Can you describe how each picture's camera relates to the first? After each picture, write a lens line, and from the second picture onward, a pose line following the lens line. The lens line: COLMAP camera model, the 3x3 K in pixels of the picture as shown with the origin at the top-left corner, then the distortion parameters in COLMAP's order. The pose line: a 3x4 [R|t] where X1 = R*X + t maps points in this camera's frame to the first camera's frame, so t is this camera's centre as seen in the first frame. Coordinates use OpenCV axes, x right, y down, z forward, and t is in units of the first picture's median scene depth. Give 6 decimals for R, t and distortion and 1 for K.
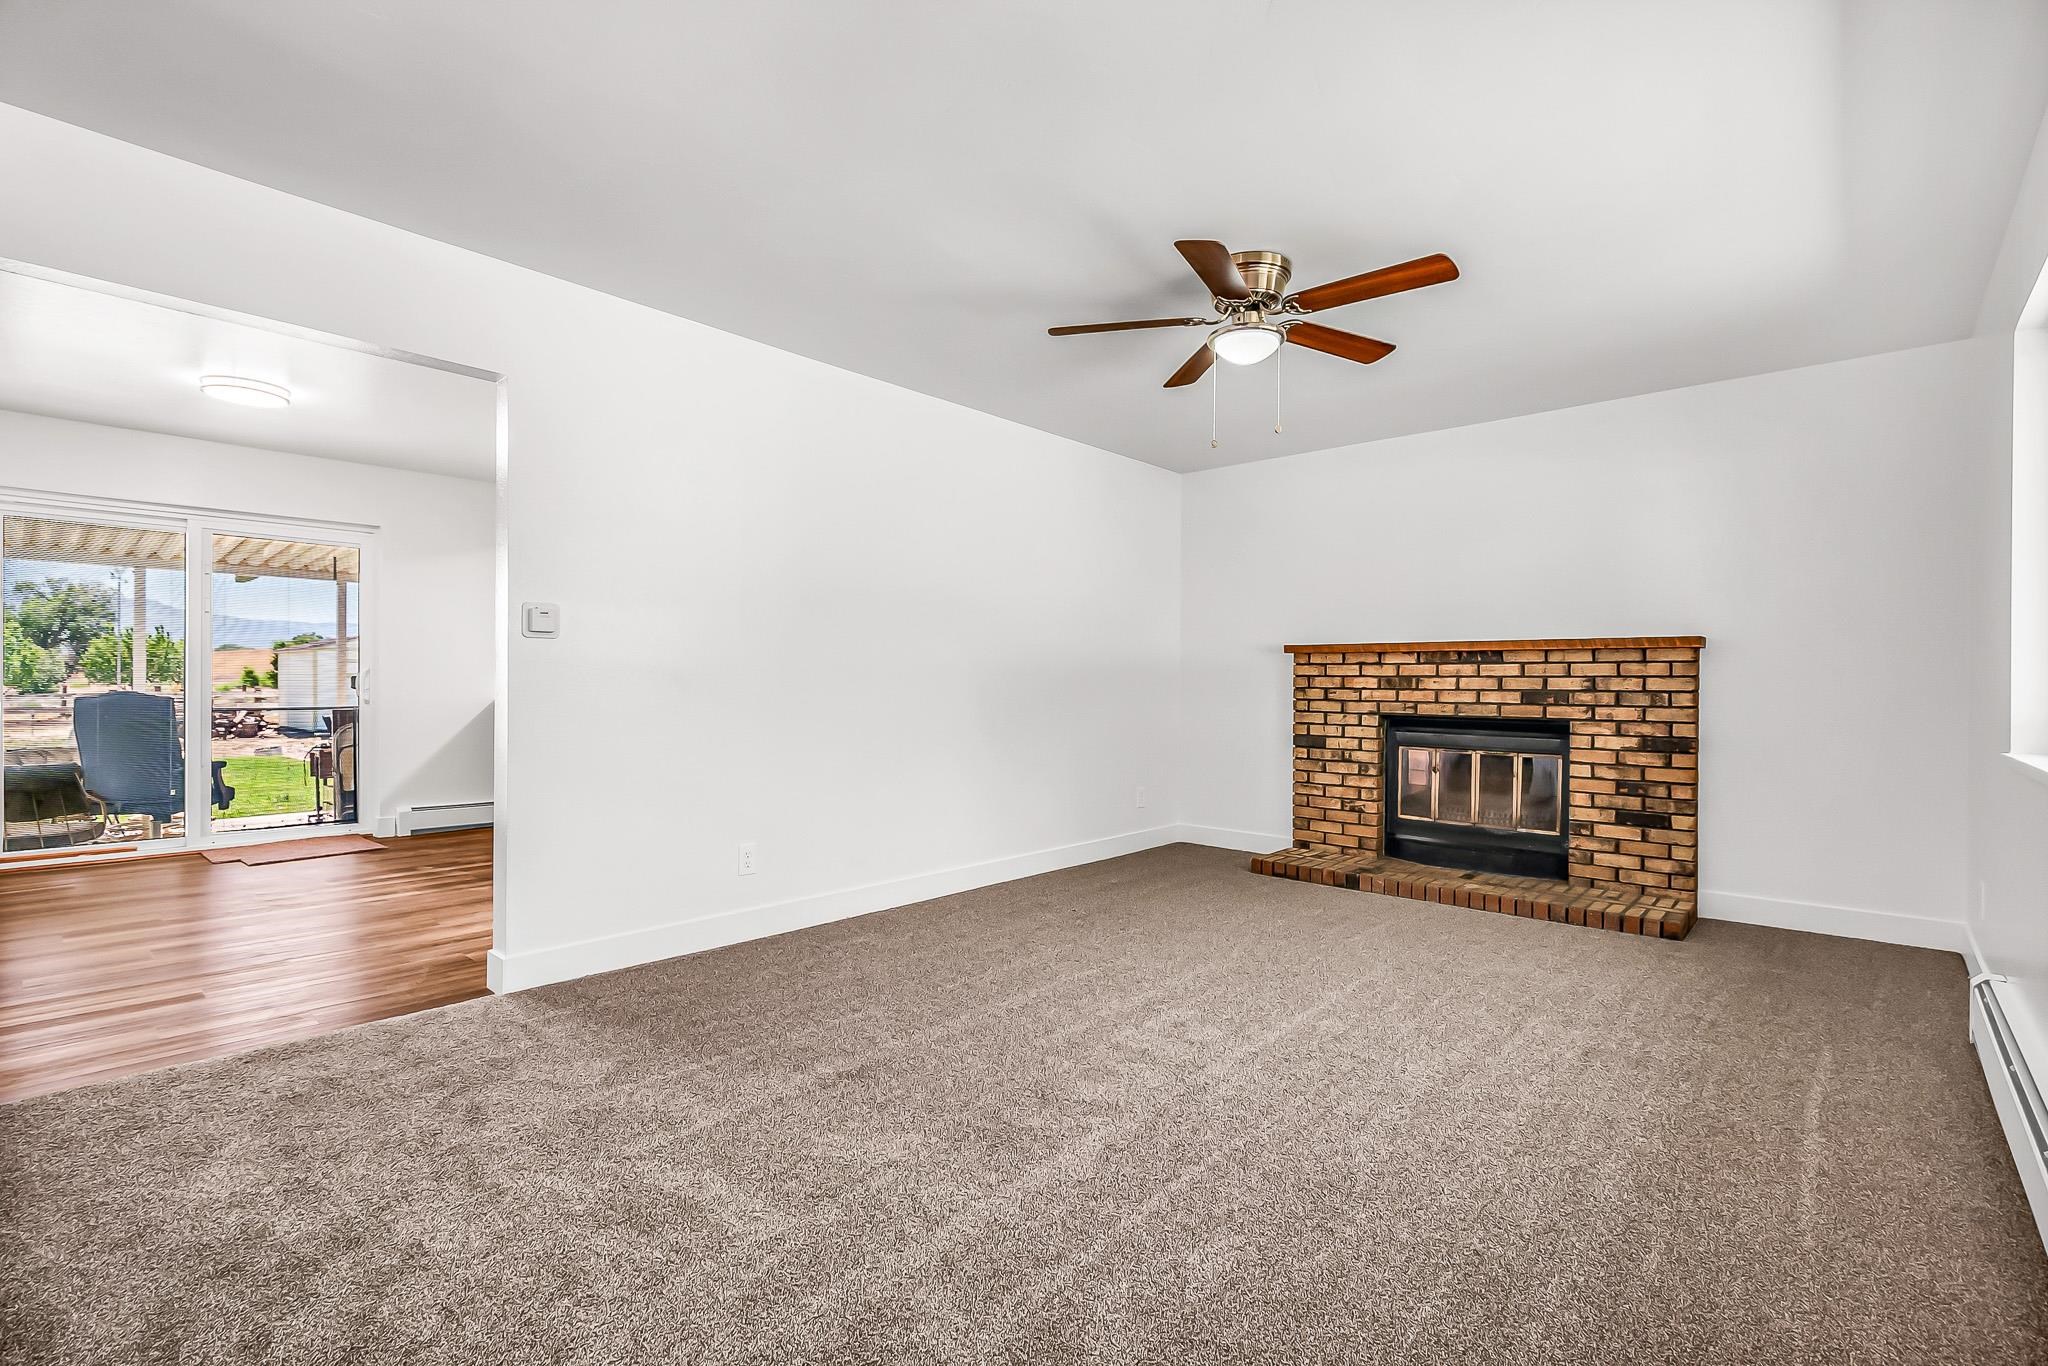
lens RADIAL K [[922.0, 0, 1029.1], [0, 922.0, 686.5], [0, 0, 1]] dist [0.001996, -0.000275]
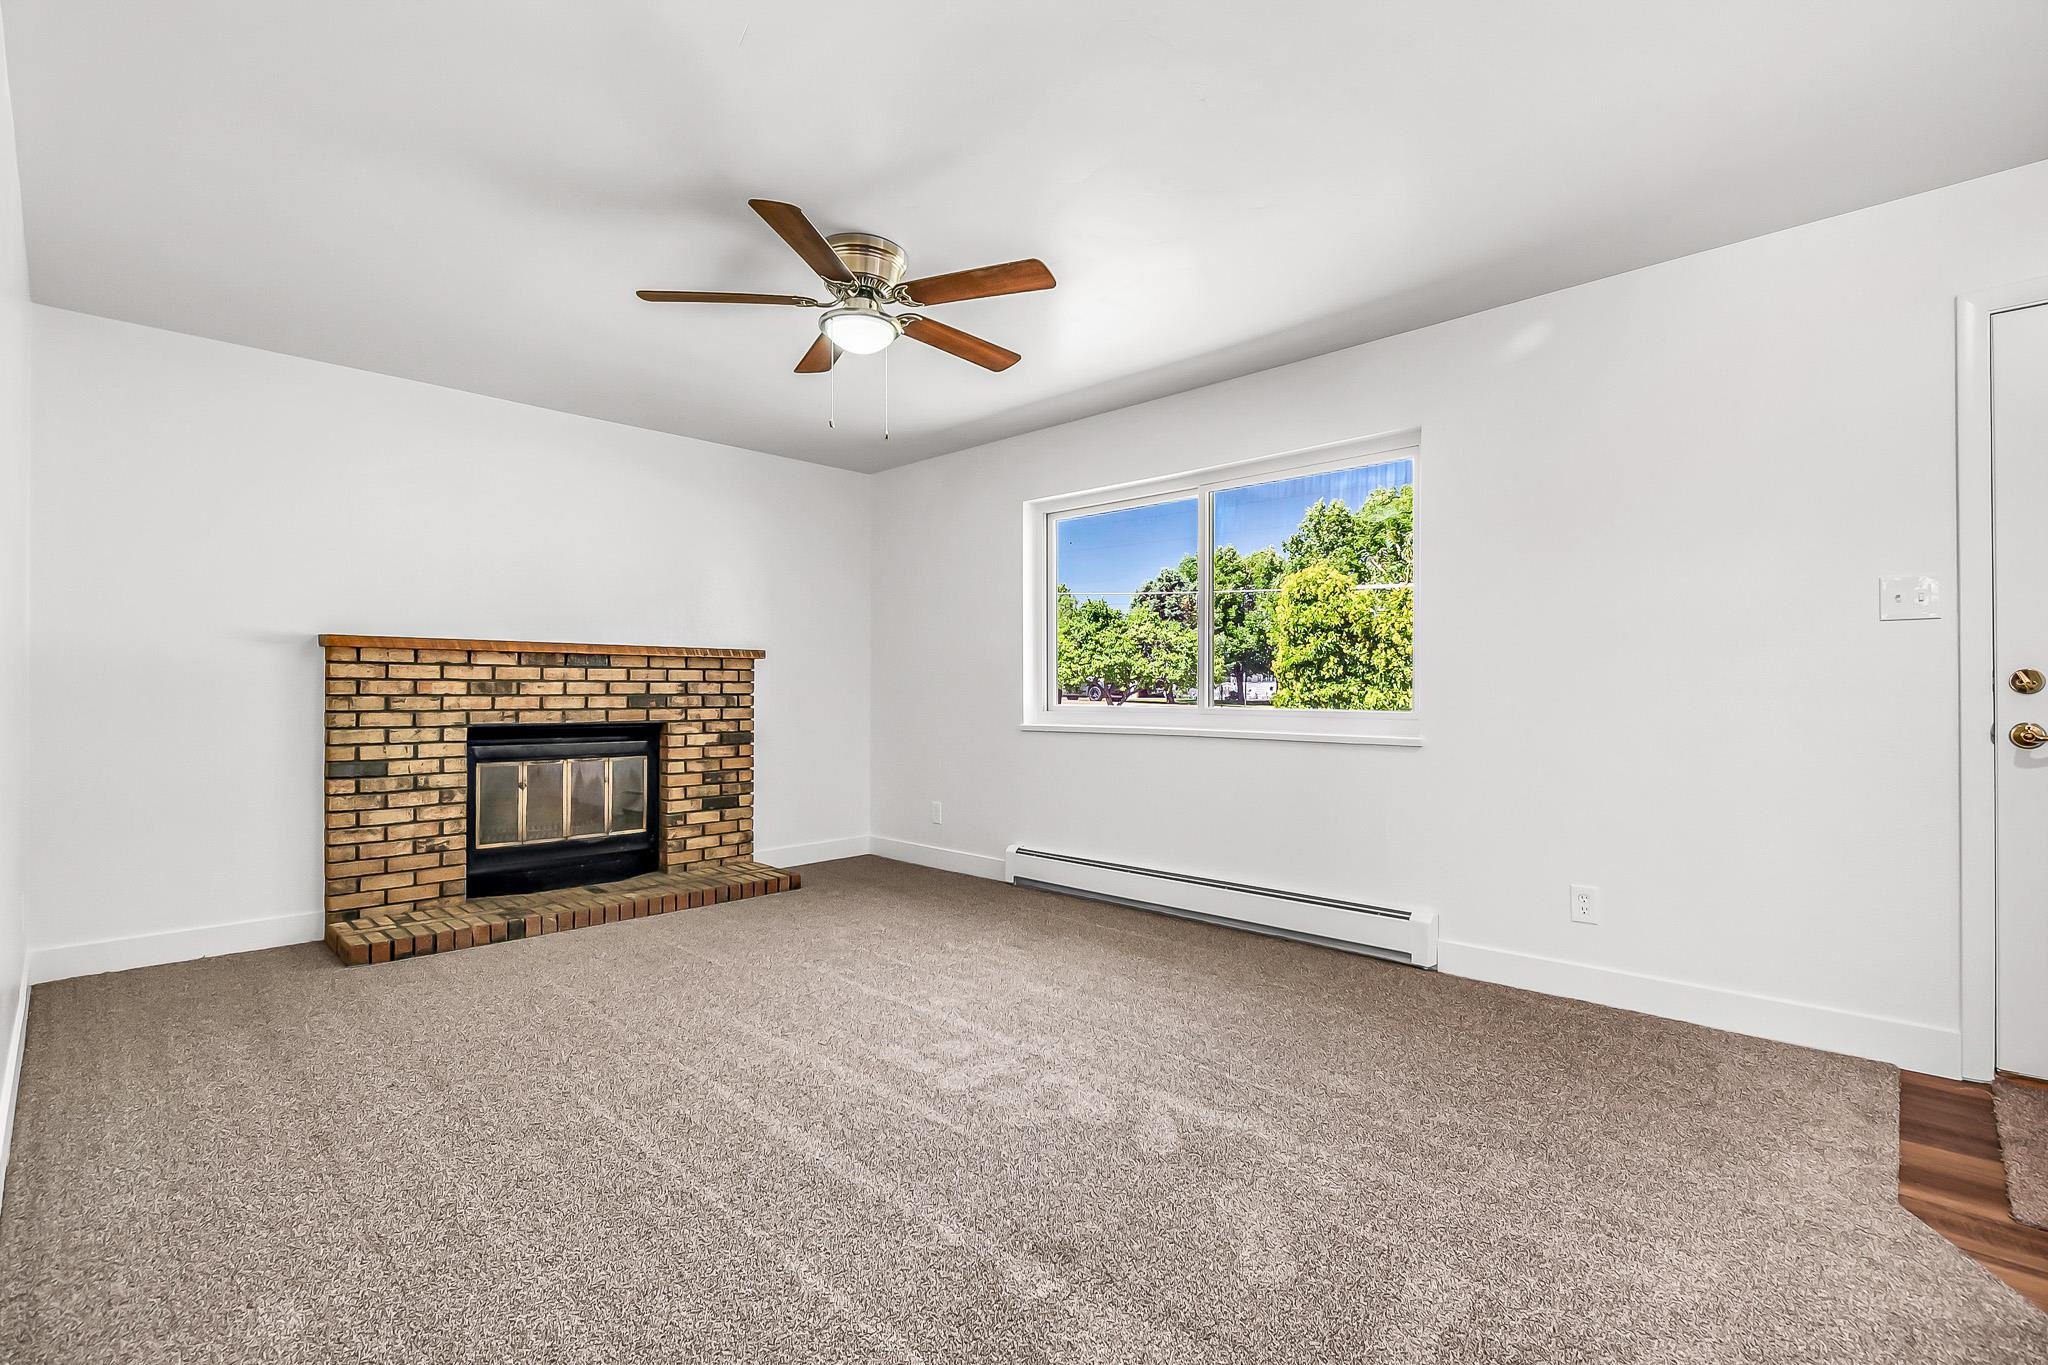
lens RADIAL K [[922.0, 0, 1029.0], [0, 922.0, 681.6], [0, 0, 1]] dist [0.001996, -0.000275]
pose [[0.027563, 0.000993, 0.999620, -0.456004], [0.002121, 0.999997, -0.001052, -0.008137], [-0.999618, 0.002149, 0.027560, 0.514014]]
